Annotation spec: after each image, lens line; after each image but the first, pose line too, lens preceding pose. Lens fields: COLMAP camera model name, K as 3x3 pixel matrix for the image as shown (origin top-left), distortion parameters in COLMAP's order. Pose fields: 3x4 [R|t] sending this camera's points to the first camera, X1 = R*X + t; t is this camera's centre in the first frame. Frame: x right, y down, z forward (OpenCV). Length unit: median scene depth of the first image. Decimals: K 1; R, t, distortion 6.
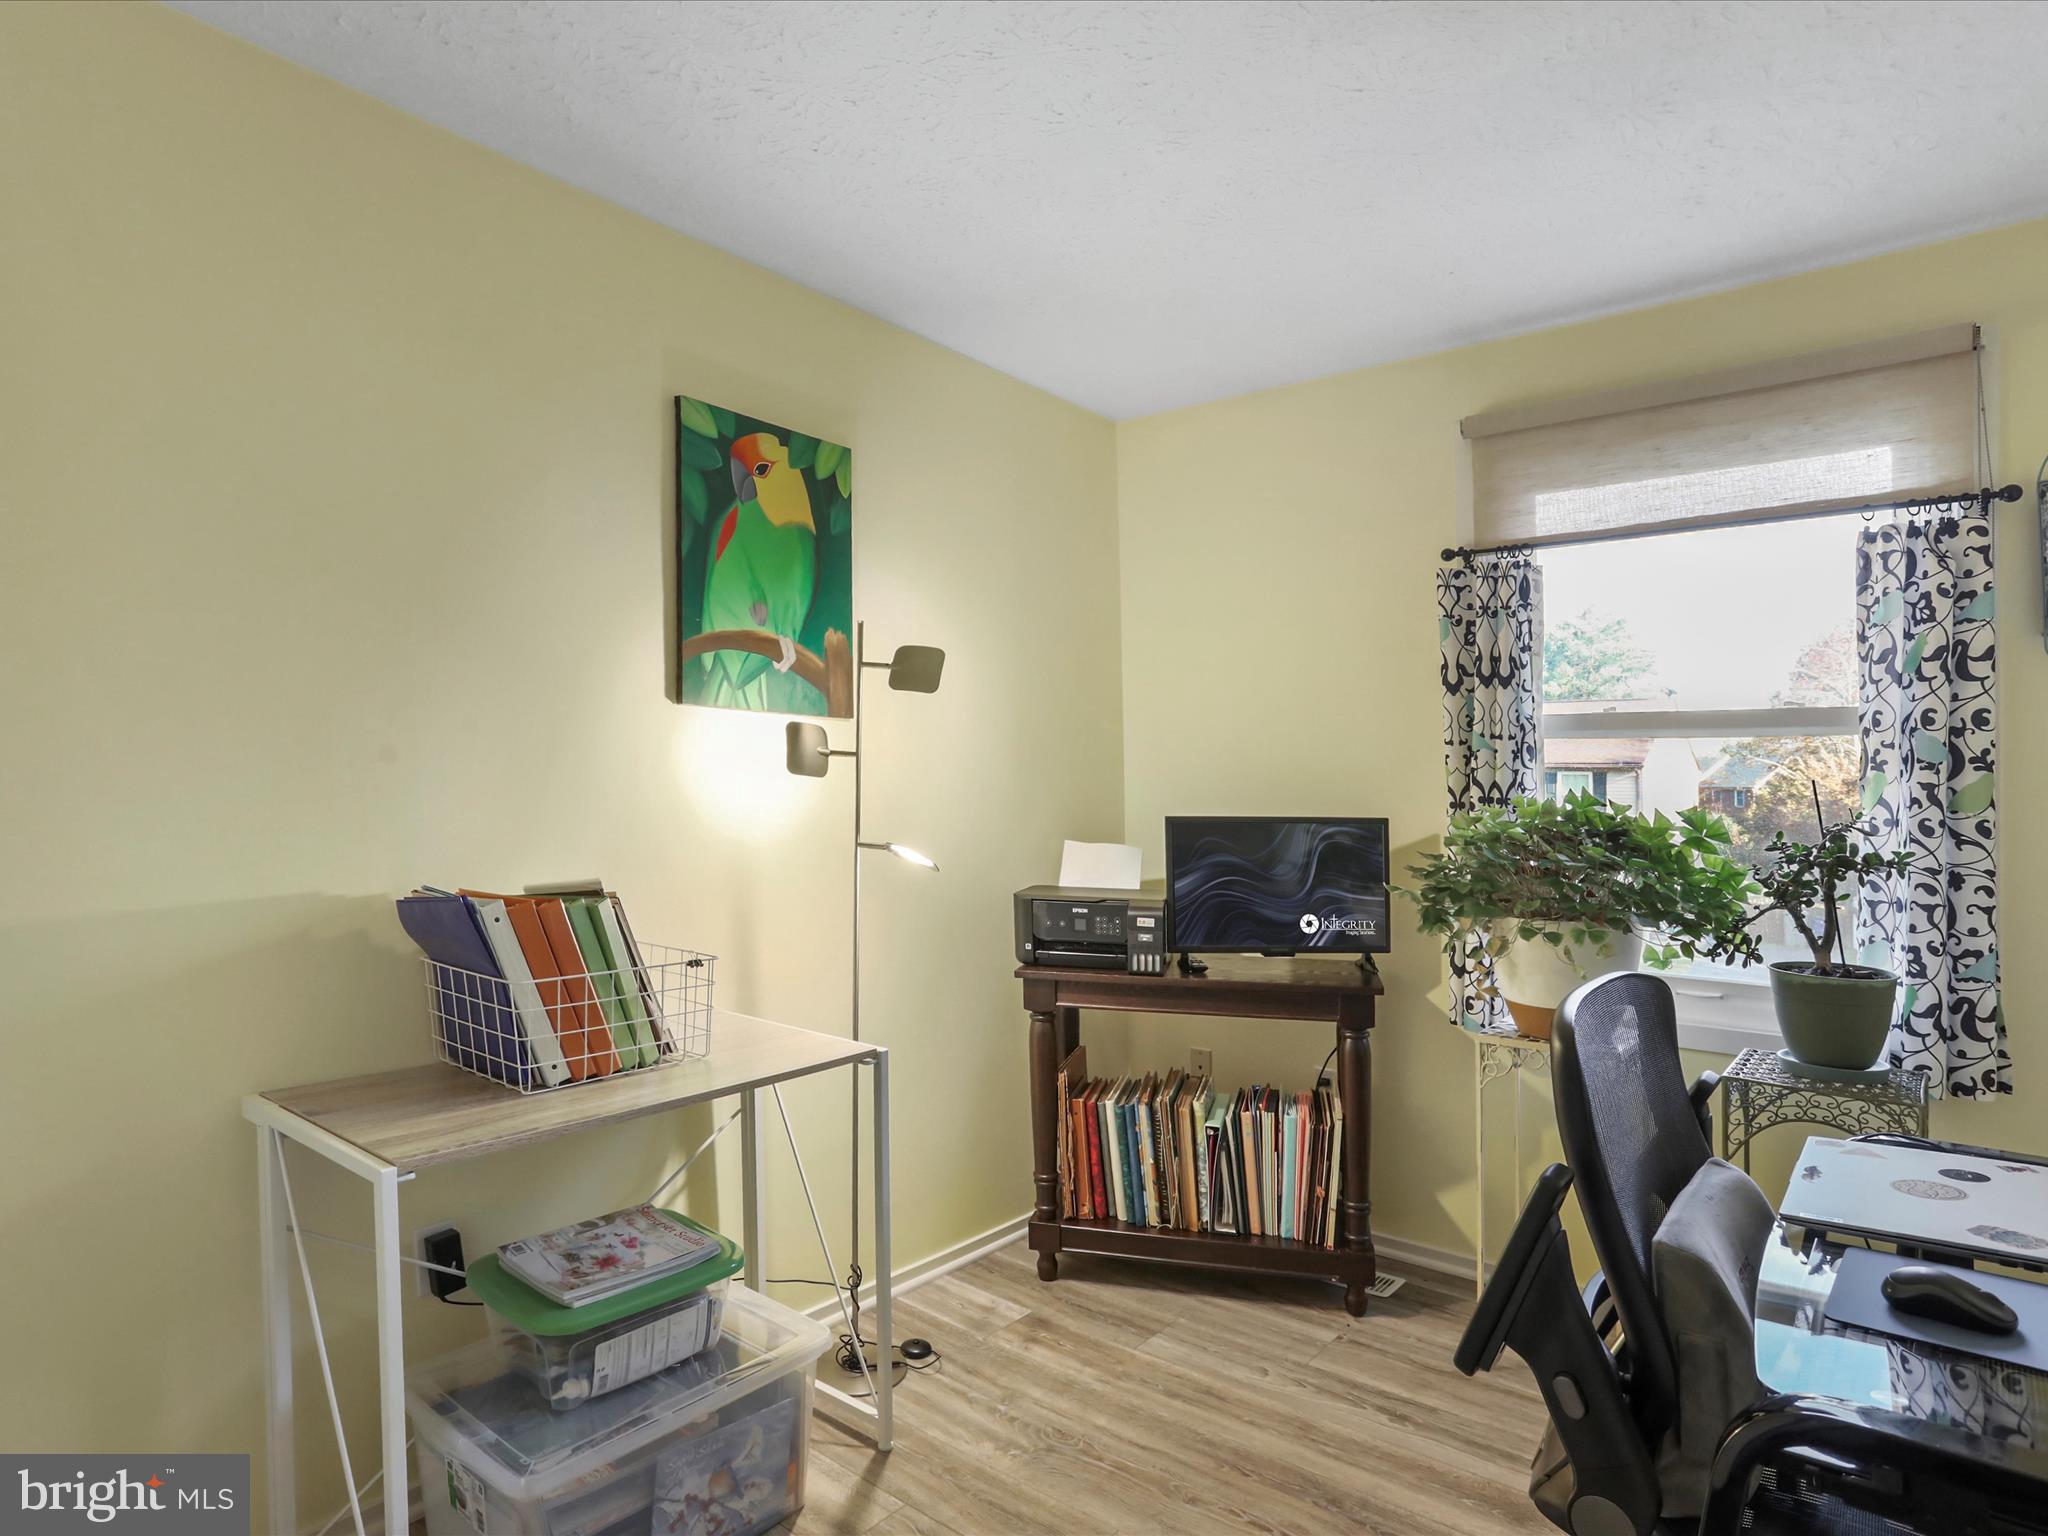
lens RADIAL K [[1147.3, 0, 1025.2], [0, 1147.3, 771.7], [0, 0, 1]] dist [-0.001524, 0.000375]
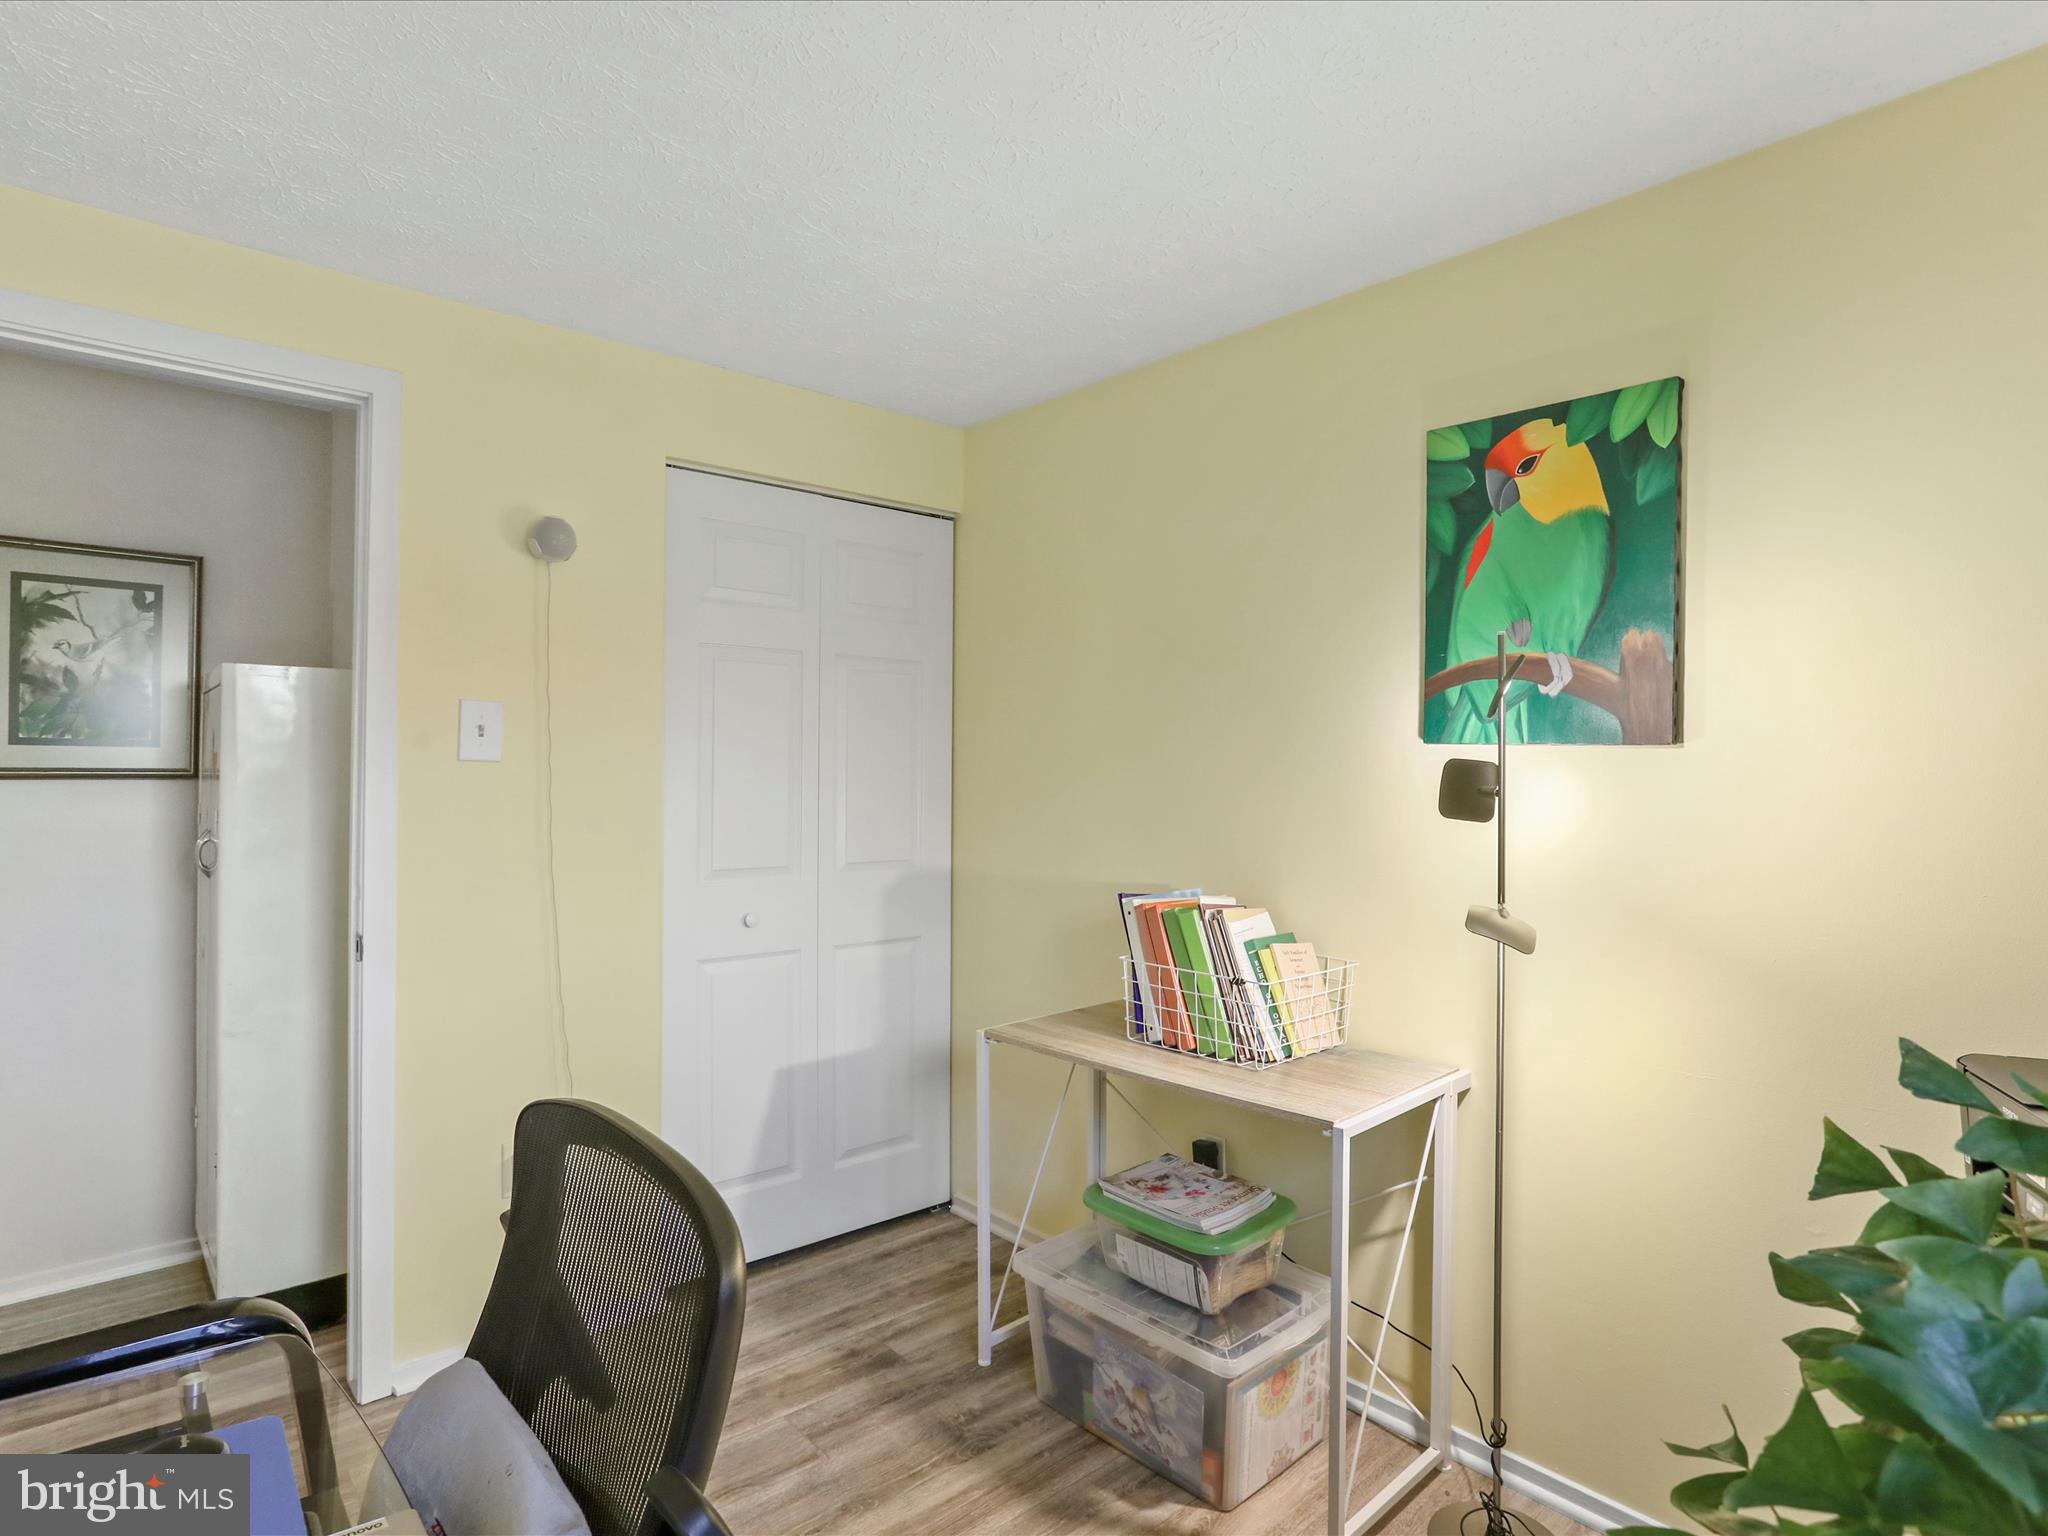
lens RADIAL K [[1147.3, 0, 1025.2], [0, 1147.3, 771.7], [0, 0, 1]] dist [-0.001524, 0.000375]
pose [[-0.134240, -0.005920, -0.990931, 0.691048], [0.002271, 0.999978, -0.006281, -0.027512], [0.990946, -0.003093, -0.134224, 0.750331]]
